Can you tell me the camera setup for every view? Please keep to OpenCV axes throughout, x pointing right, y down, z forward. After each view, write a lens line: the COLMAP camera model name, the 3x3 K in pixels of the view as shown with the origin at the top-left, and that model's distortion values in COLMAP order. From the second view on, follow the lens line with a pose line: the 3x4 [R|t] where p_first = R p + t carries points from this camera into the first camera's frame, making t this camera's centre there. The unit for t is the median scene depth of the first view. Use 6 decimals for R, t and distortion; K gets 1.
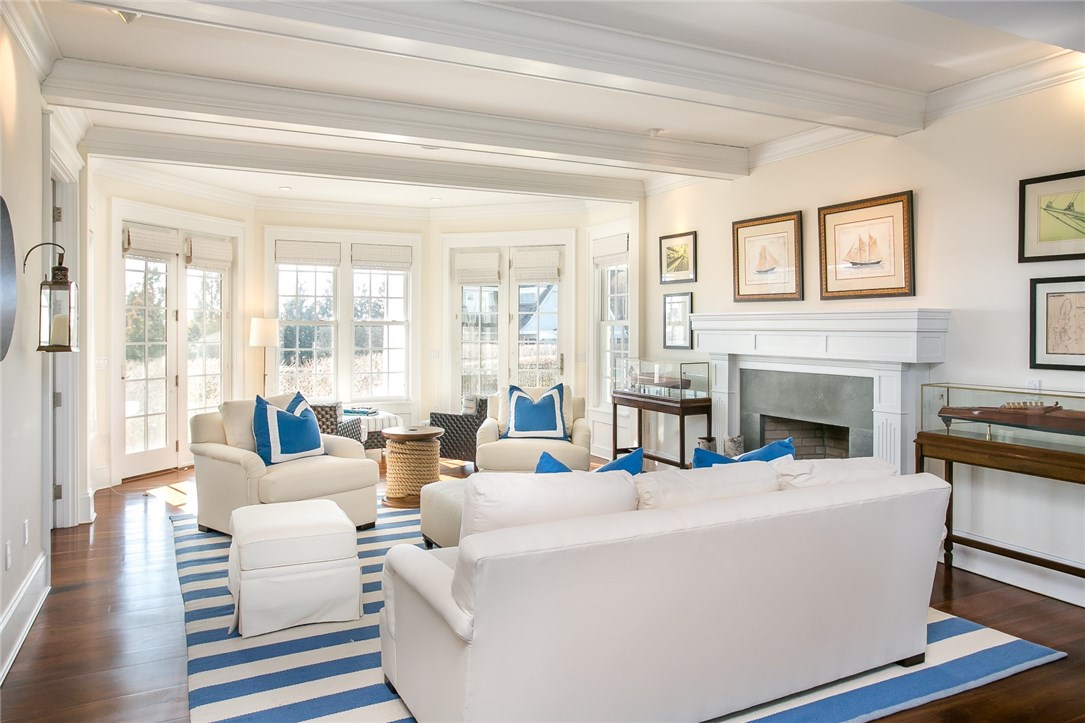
lens RADIAL K [[756.7, 0, 546.7], [0, 756.7, 324.0], [0, 0, 1]] dist [-0.028728, 0.043600]
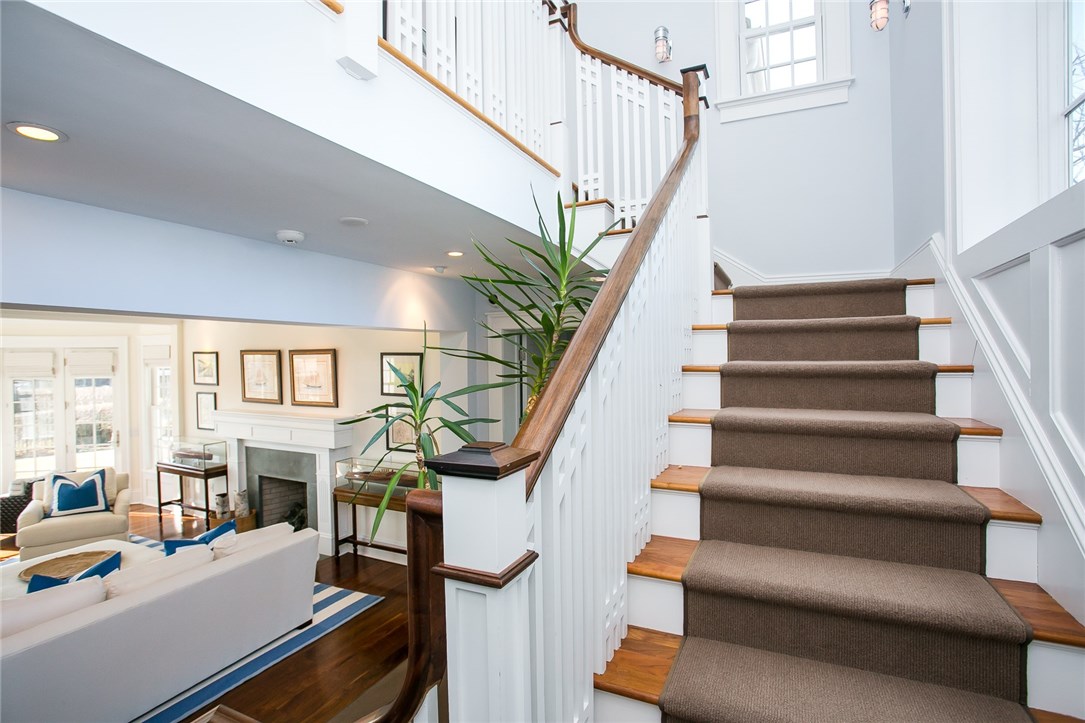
lens RADIAL K [[525.5, 0, 542.5], [0, 525.5, 361.5], [0, 0, 1]] dist [-0.070575, 0.027136]
pose [[0.787722, -0.017102, 0.615793, 0.088000], [0.008199, 0.999817, 0.017280, -0.127519], [-0.615976, -0.008563, 0.787719, -0.207903]]
